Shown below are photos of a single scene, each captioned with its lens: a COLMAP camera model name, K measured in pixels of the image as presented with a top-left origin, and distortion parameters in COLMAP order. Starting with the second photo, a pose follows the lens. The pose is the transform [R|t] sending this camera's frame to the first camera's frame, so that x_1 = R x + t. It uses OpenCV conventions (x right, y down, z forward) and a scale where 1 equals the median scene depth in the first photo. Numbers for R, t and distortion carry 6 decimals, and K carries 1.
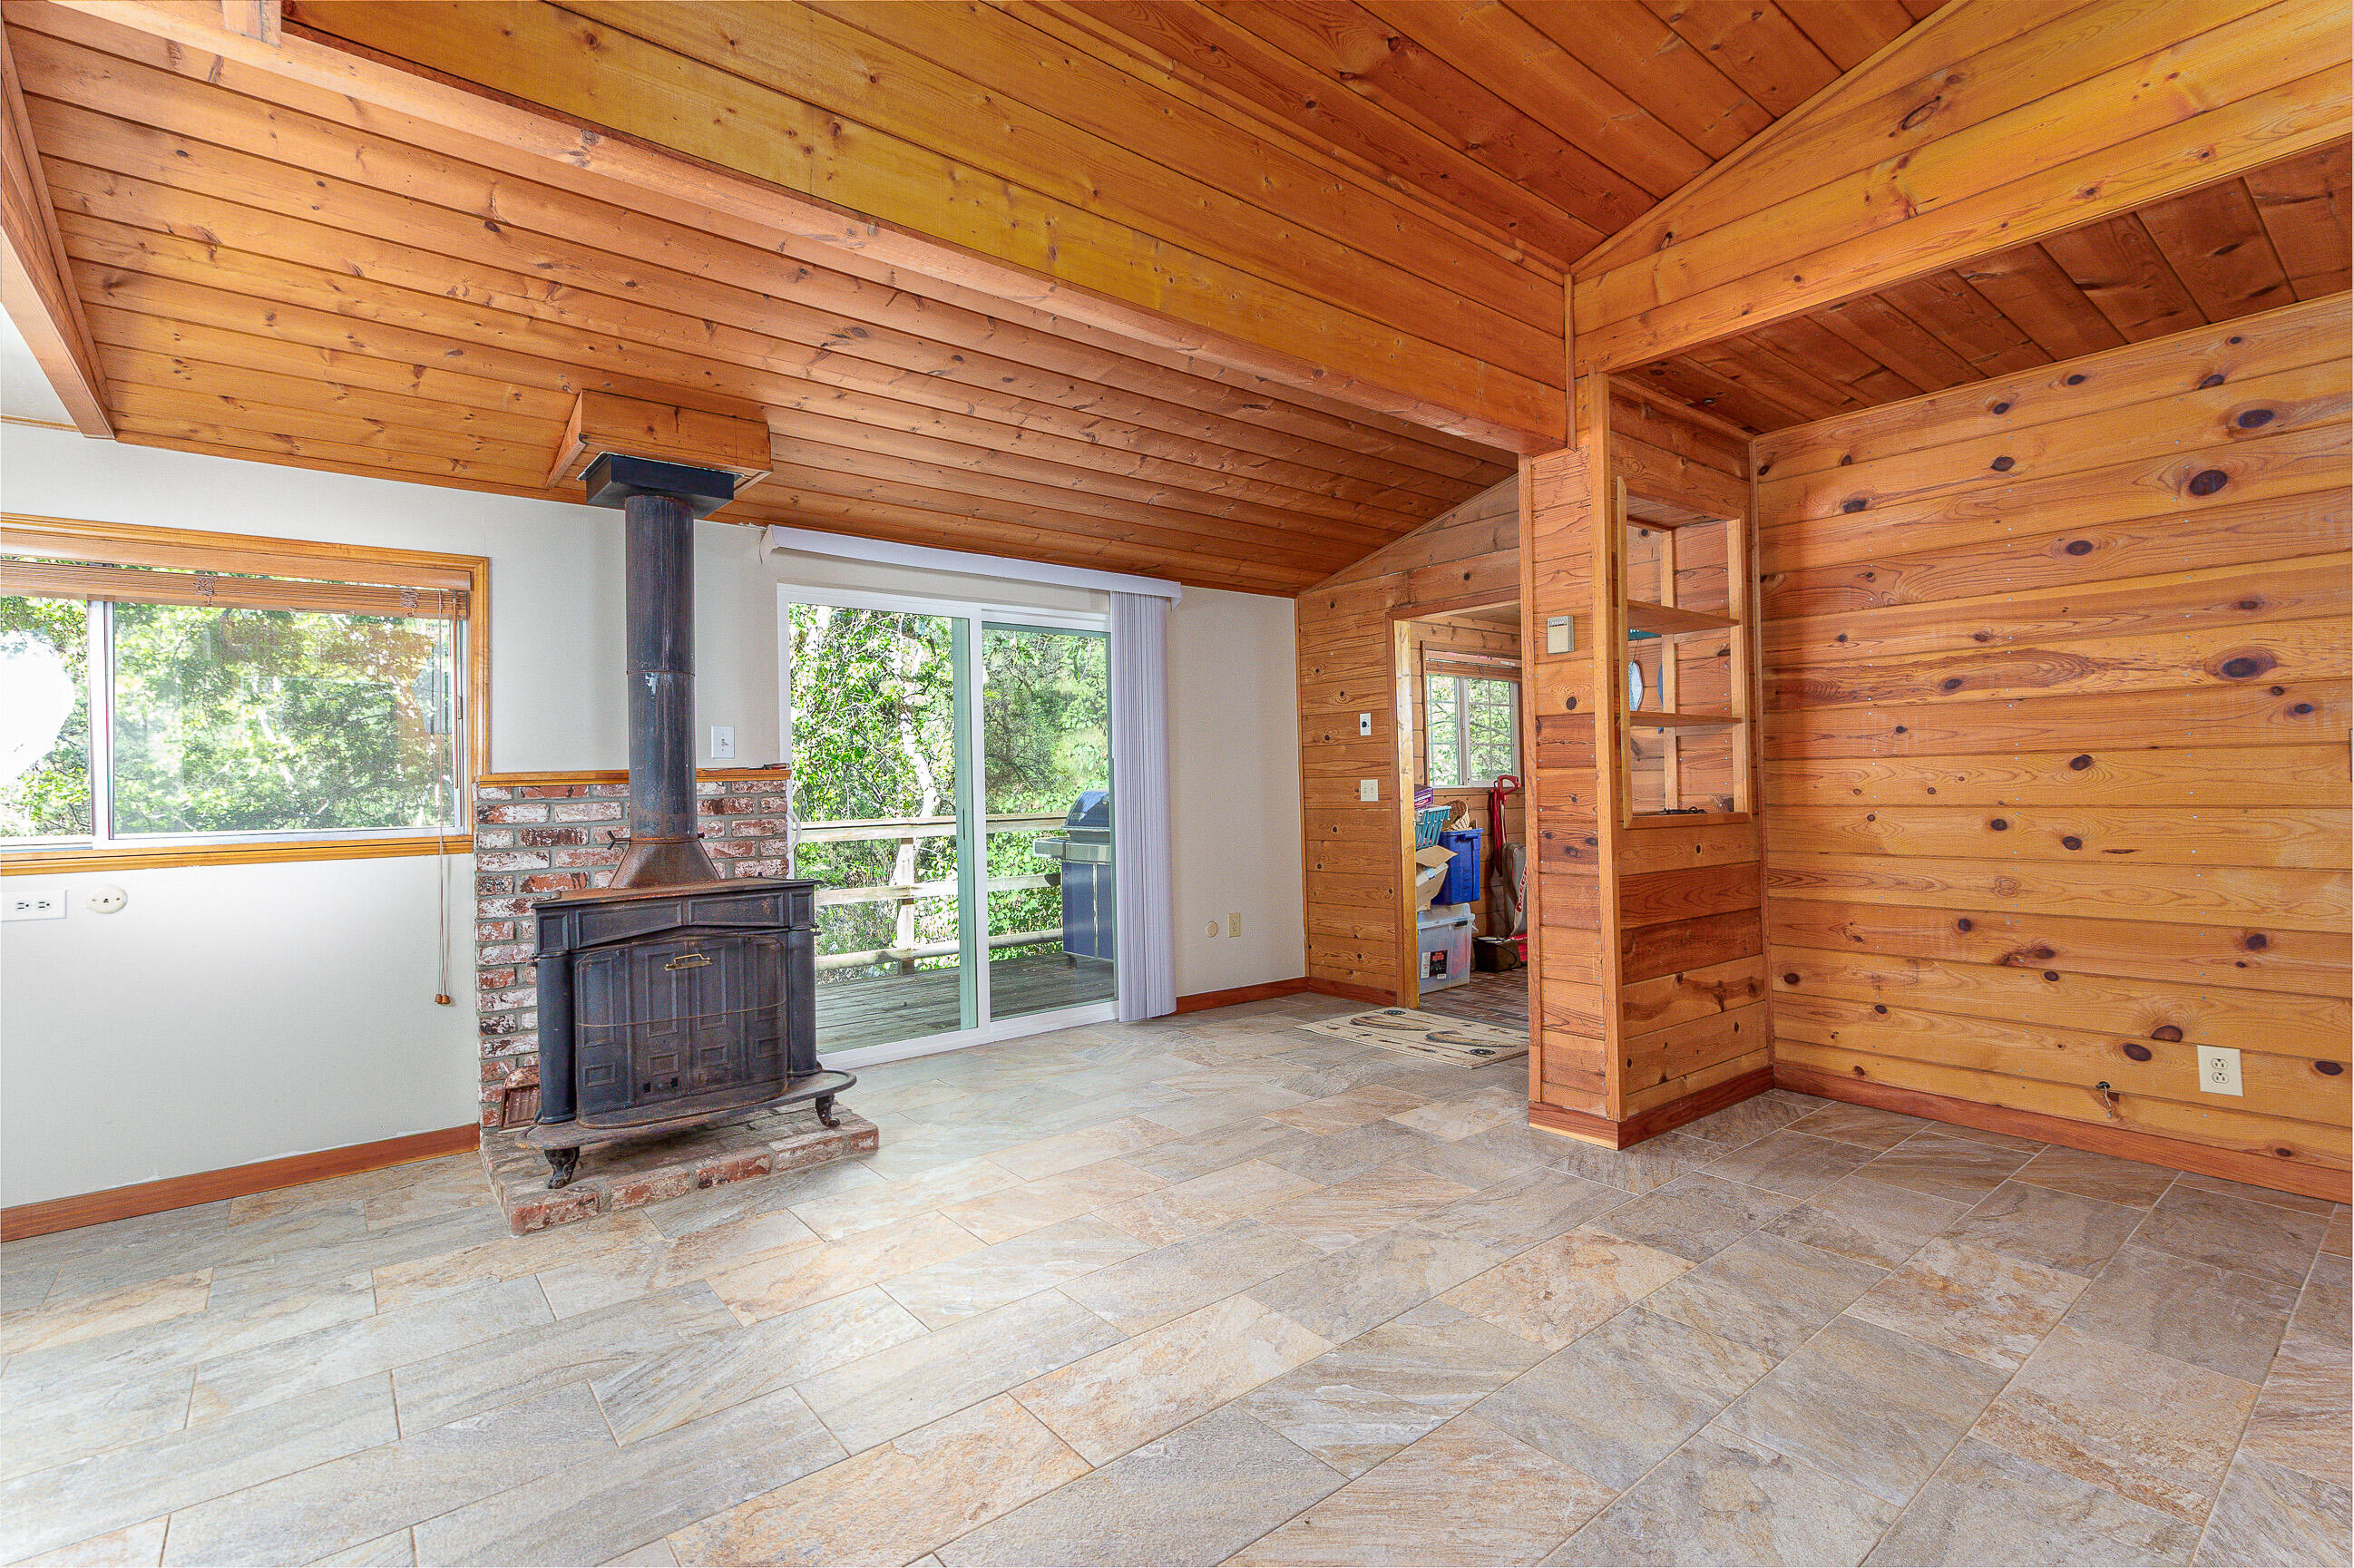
lens RADIAL K [[1067.7, 0, 1180.6], [0, 1067.7, 771.2], [0, 0, 1]] dist [-0.000761, 0.000170]
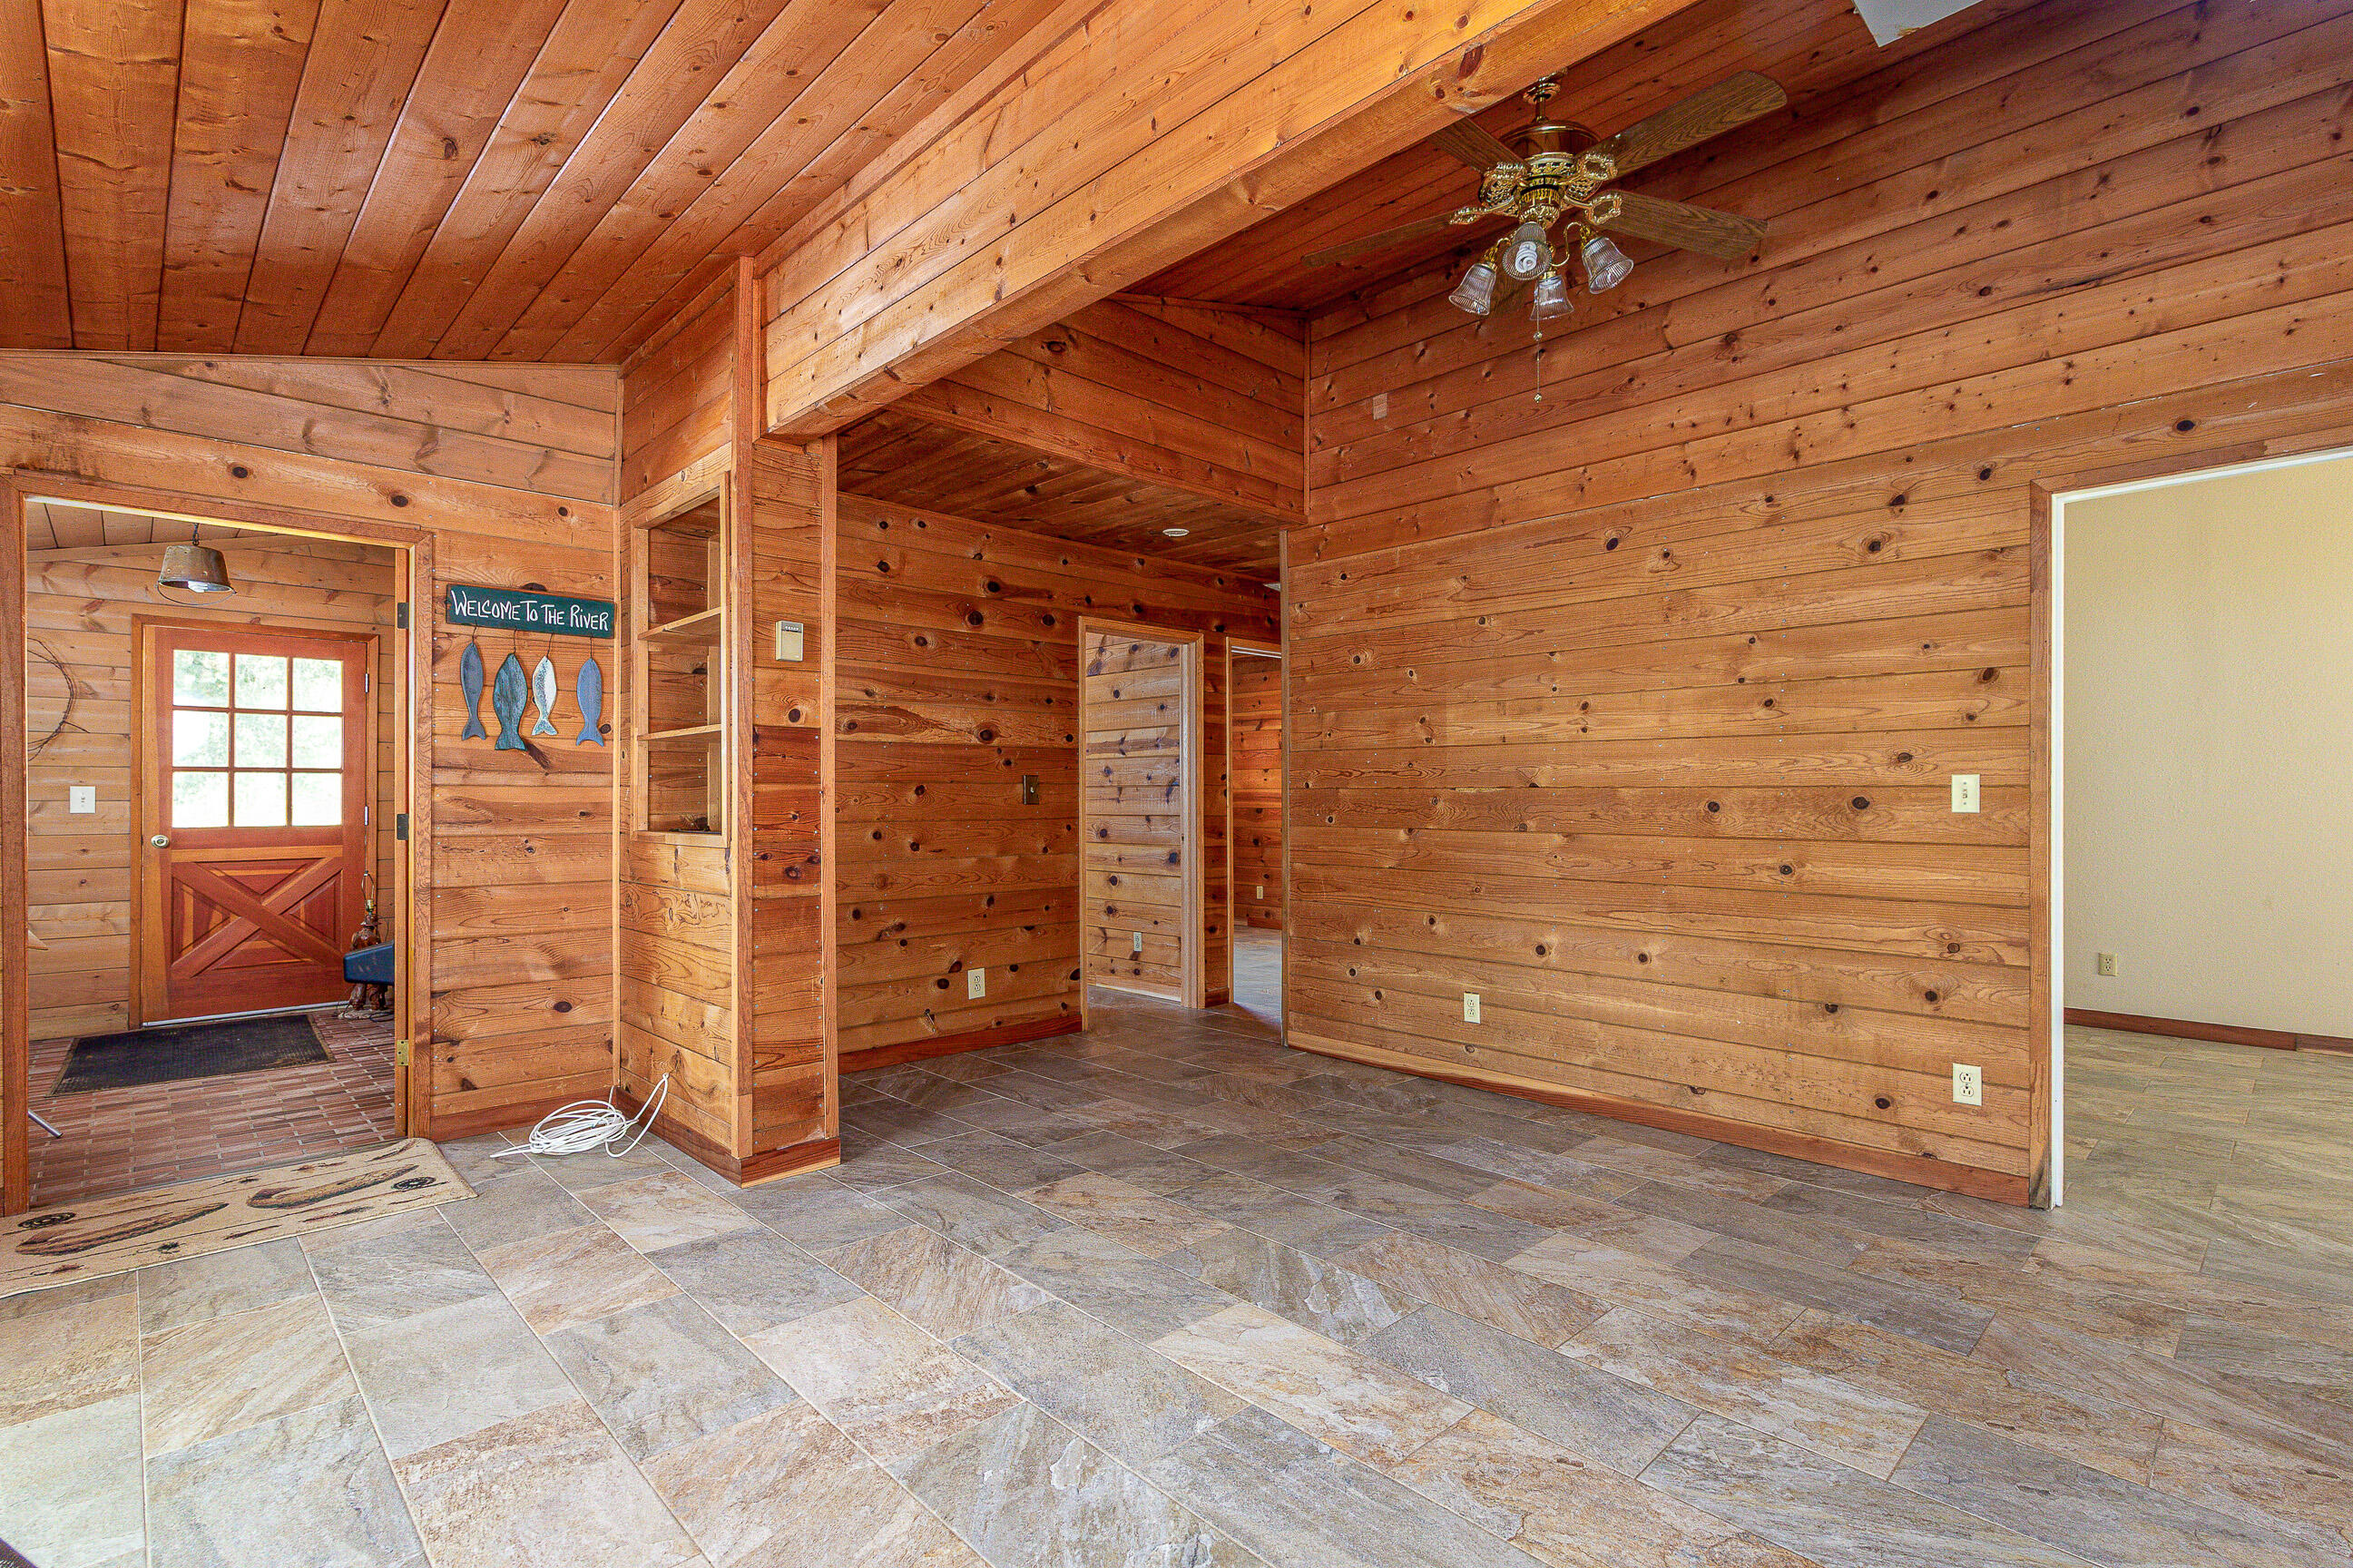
lens RADIAL K [[1109.6, 0, 1172.3], [0, 1109.6, 792.0], [0, 0, 1]] dist [0.000579, 0.000055]
pose [[-0.084558, 0.020925, 0.996199, -0.715707], [-0.013898, 0.999657, -0.022177, 0.023698], [-0.996322, -0.015721, -0.084238, 0.834686]]
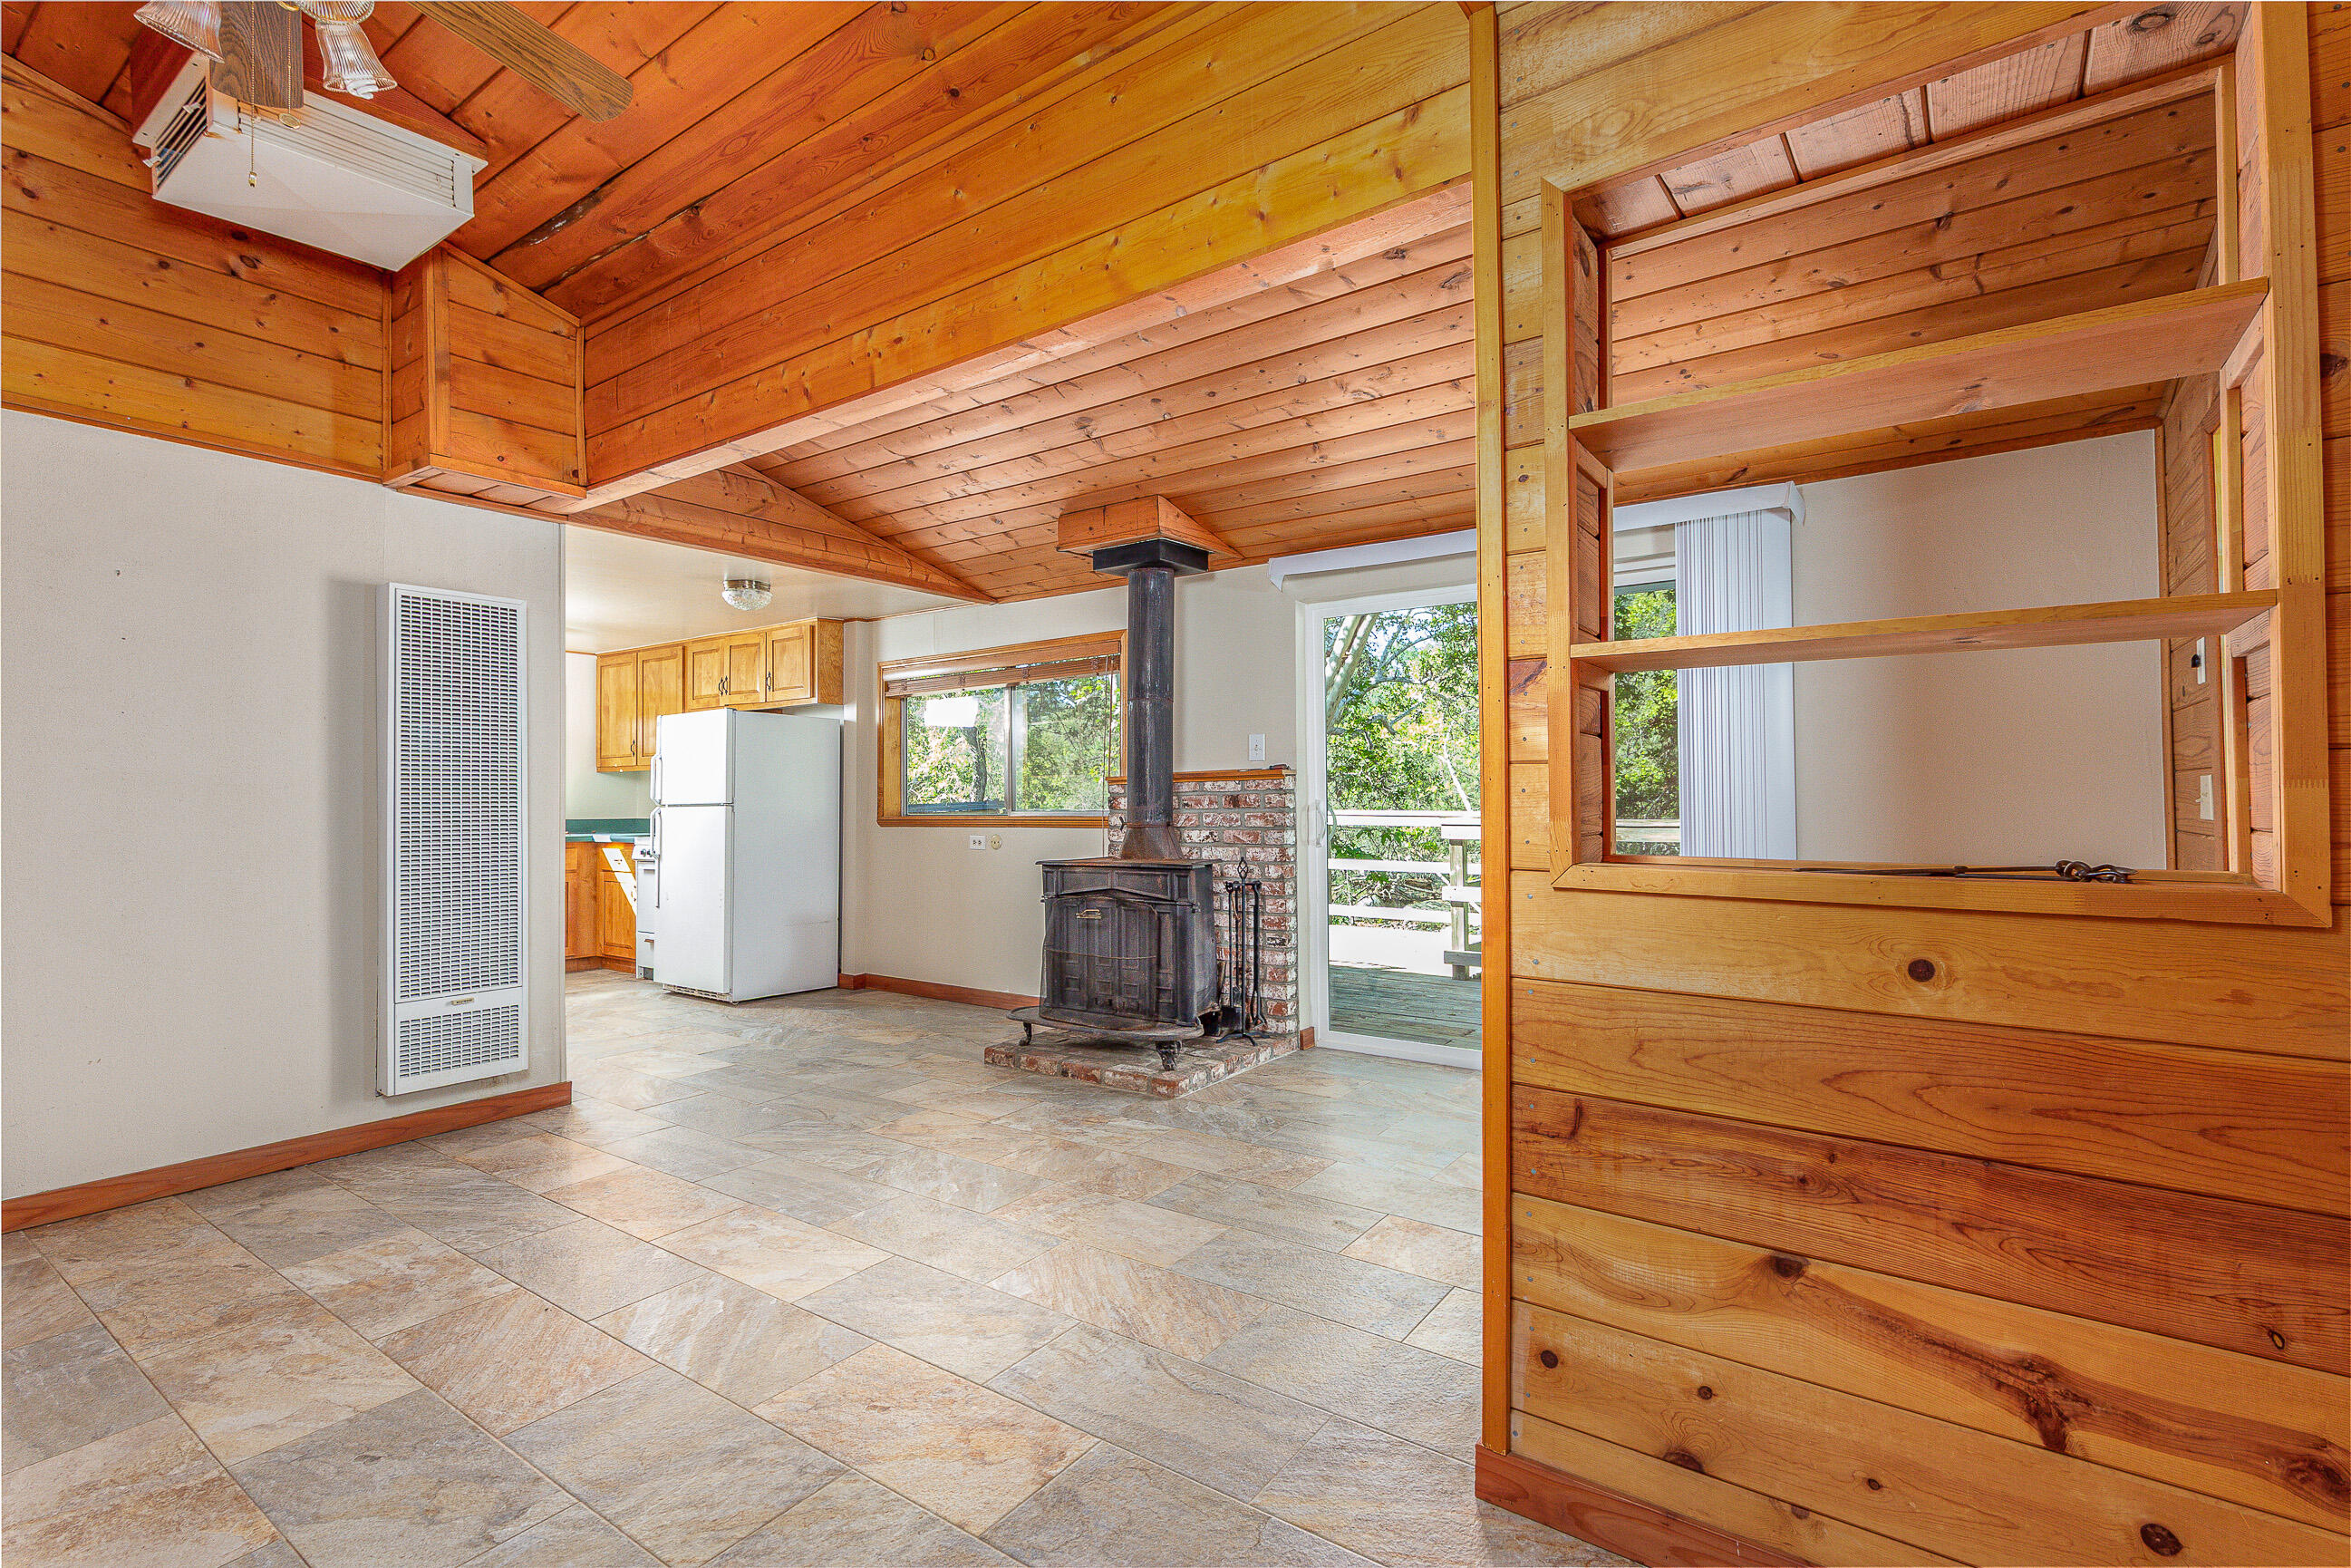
lens RADIAL K [[1066.5, 0, 1179.1], [0, 1066.5, 771.2], [0, 0, 1]] dist [-0.000761, 0.000170]
pose [[0.281104, -0.003487, -0.959671, 0.934602], [0.015743, 0.999876, 0.000978, -0.004495], [0.959548, -0.015383, 0.281124, 0.767411]]
